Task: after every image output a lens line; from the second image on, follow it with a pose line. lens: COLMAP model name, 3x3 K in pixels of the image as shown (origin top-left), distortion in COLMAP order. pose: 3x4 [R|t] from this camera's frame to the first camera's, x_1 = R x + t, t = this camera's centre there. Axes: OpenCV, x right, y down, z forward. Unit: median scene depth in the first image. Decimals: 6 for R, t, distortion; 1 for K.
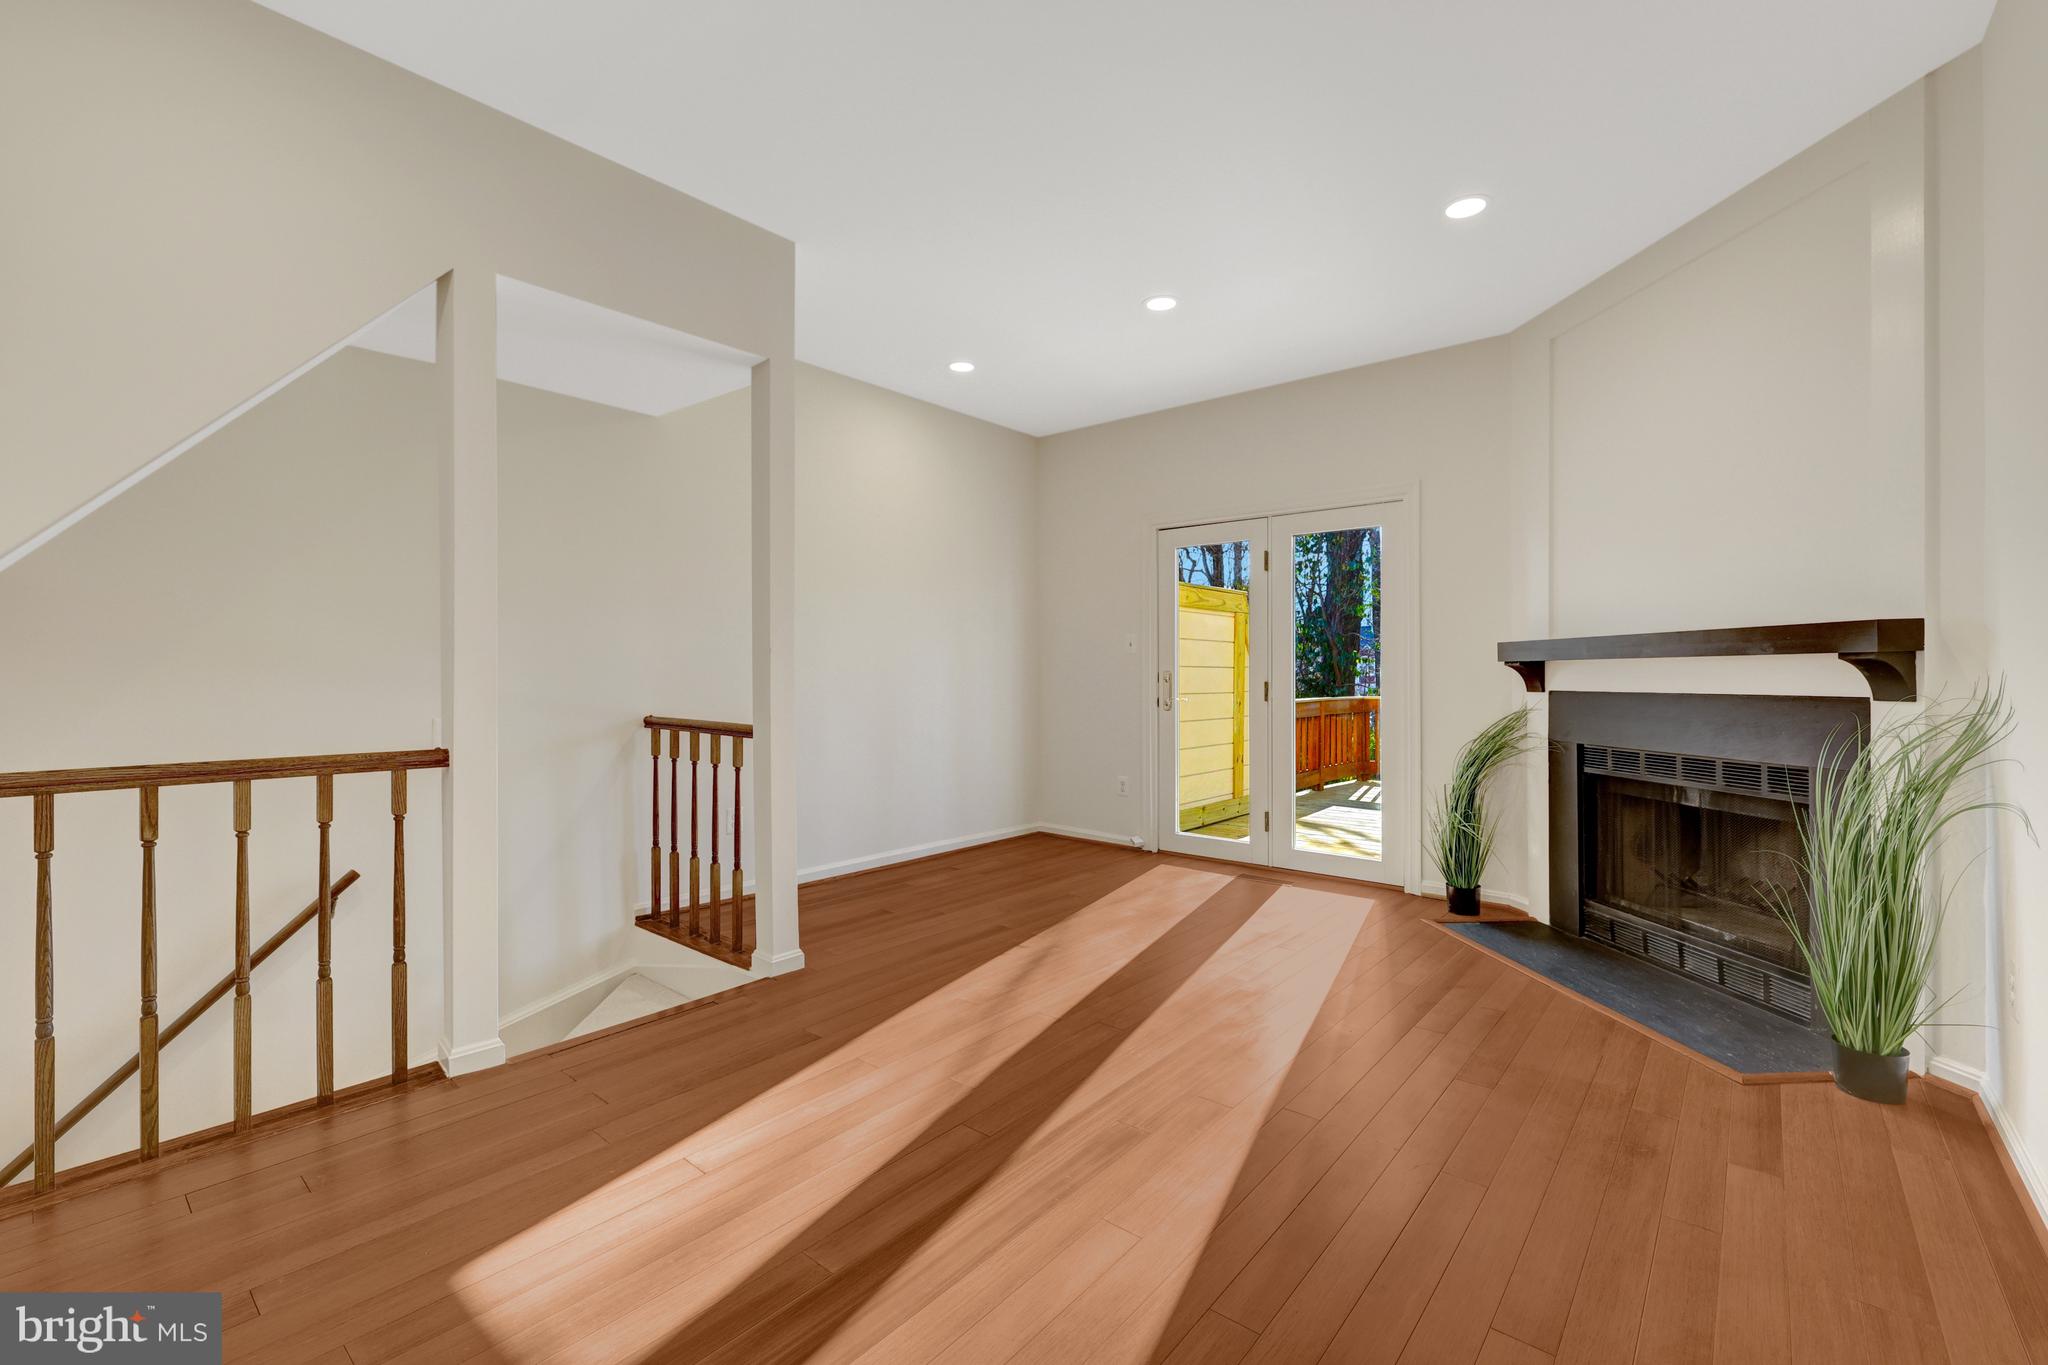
lens RADIAL K [[873.3, 0, 1025.4], [0, 873.3, 680.1], [0, 0, 1]] dist [0.002860, 0.000247]
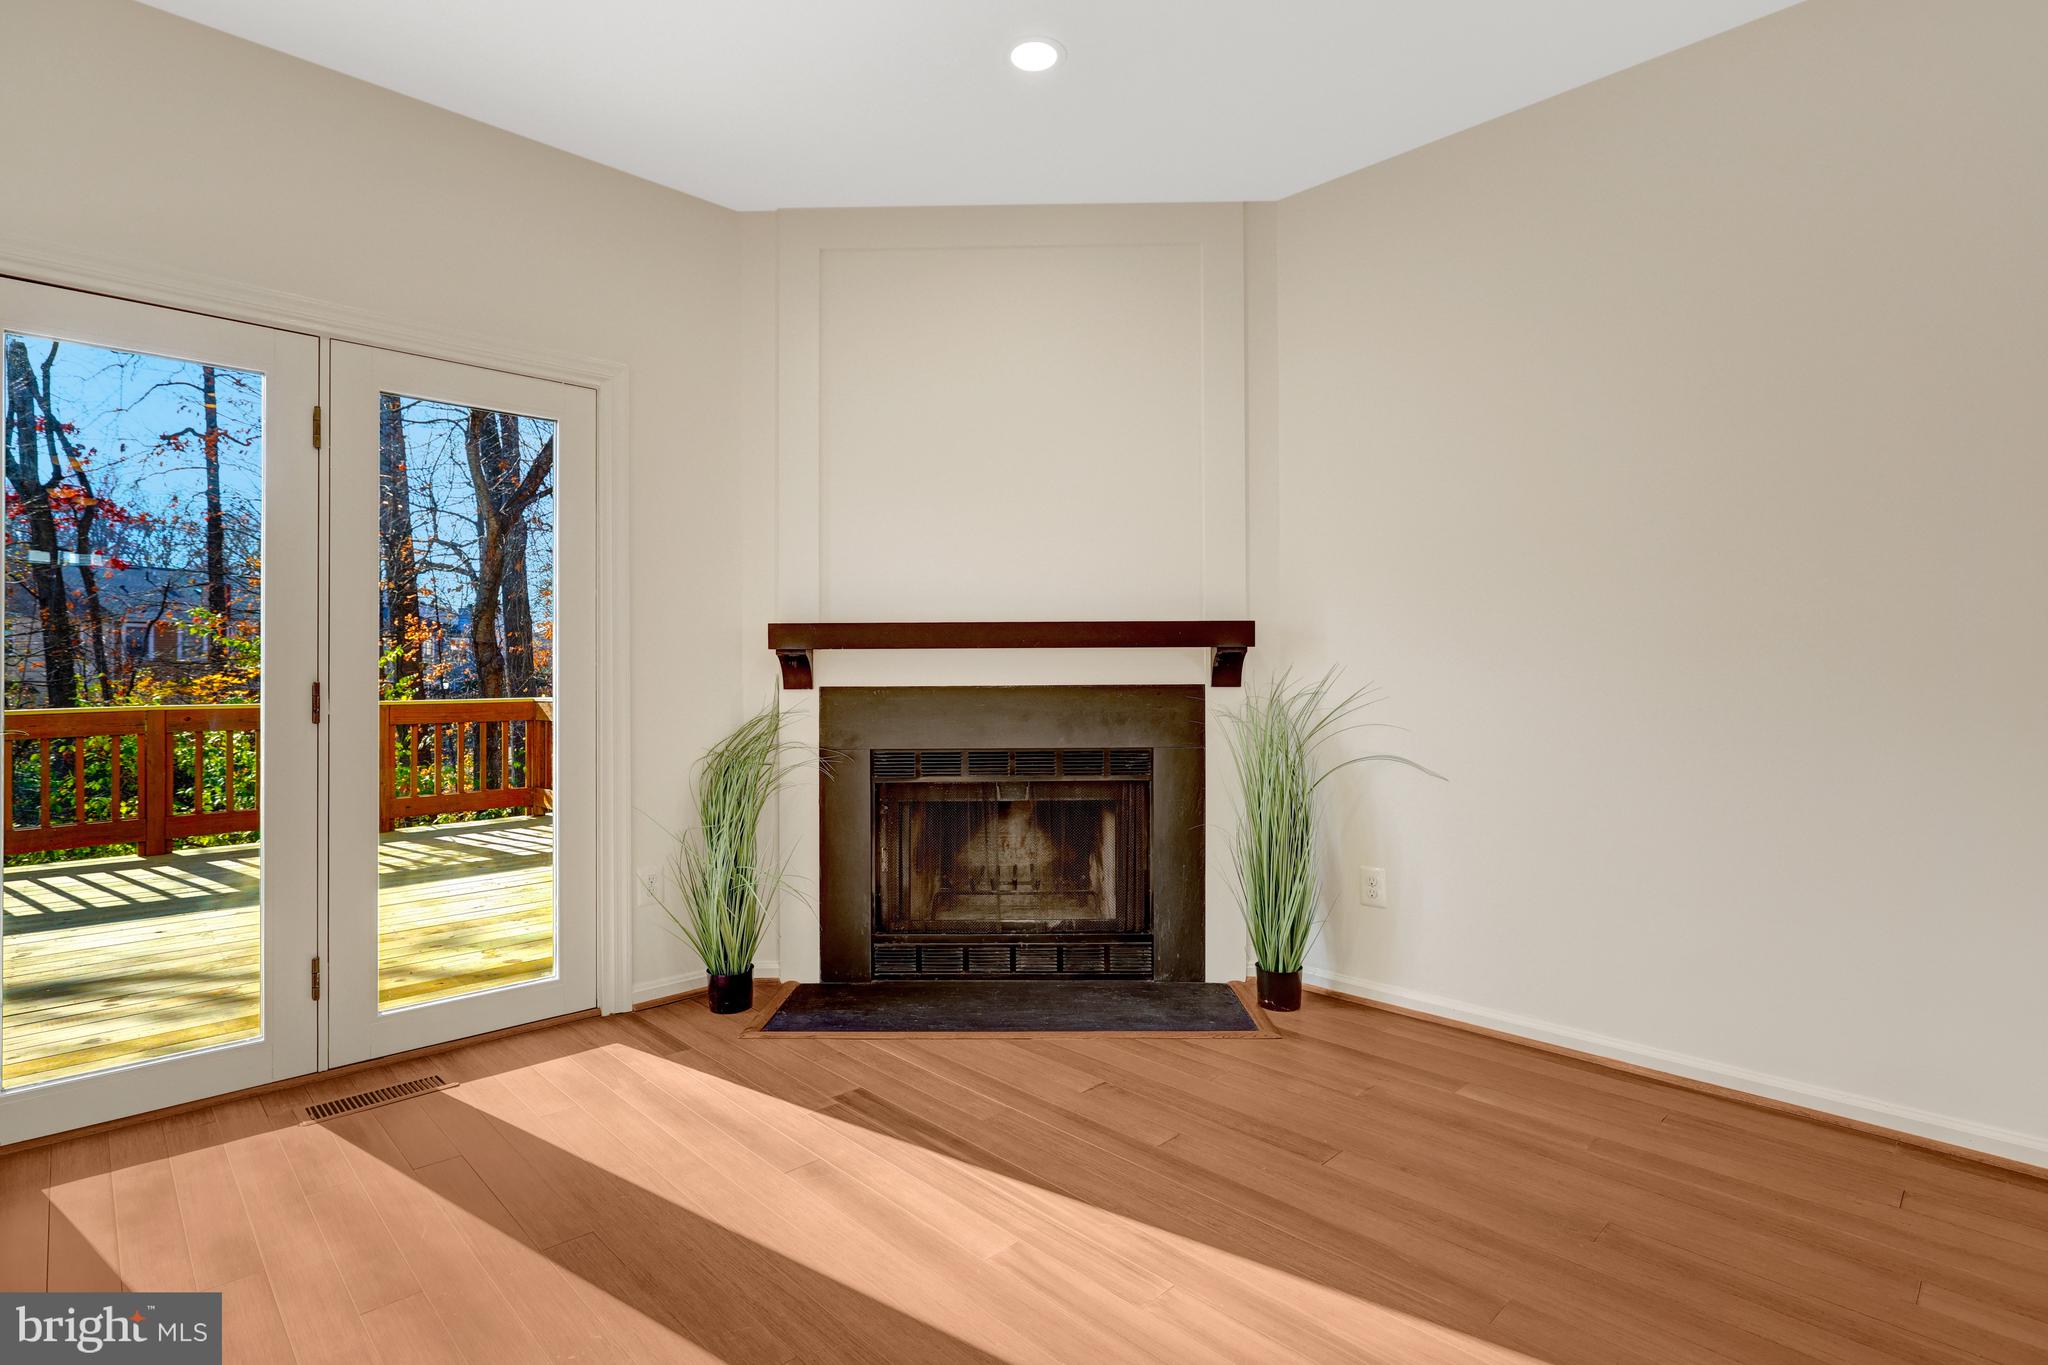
lens RADIAL K [[990.7, 0, 1013.4], [0, 990.7, 659.0], [0, 0, 1]] dist [0.000308, -0.000179]
pose [[0.110150, 0.010475, 0.993860, -0.294814], [0.008373, 0.999899, -0.011466, -0.001827], [-0.993880, 0.009585, 0.110051, 0.764950]]
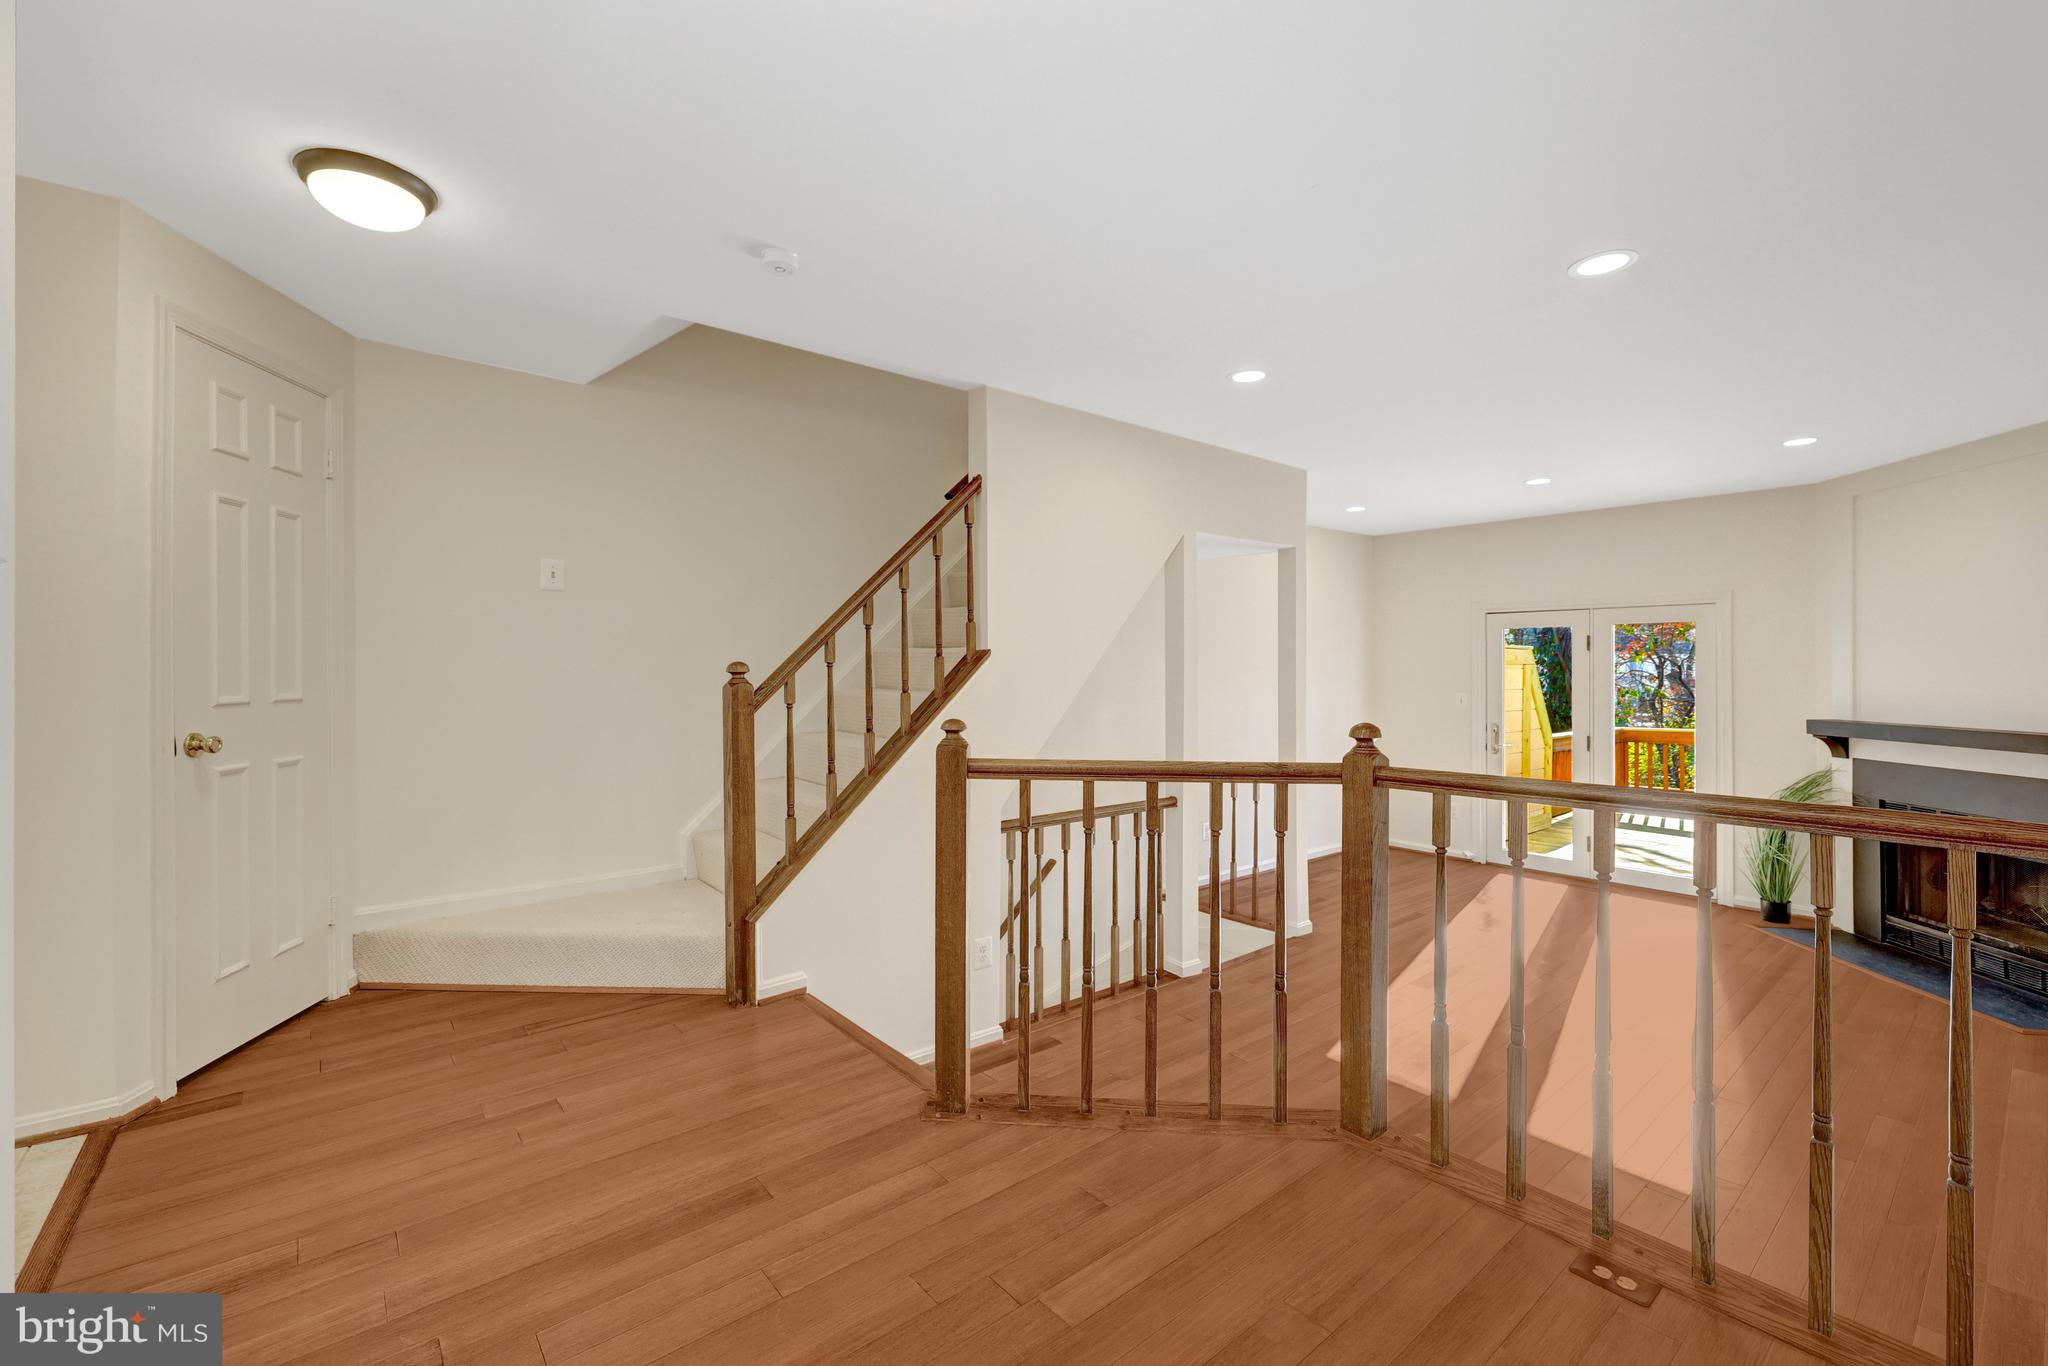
lens RADIAL K [[857.5, 0, 1013.6], [0, 857.5, 668.8], [0, 0, 1]] dist [-0.003648, -0.000362]
pose [[0.982965, 0.001049, -0.183789, -0.445846], [-0.002453, 0.999970, -0.007413, -0.117213], [0.183776, 0.007738, 0.982938, -0.548777]]
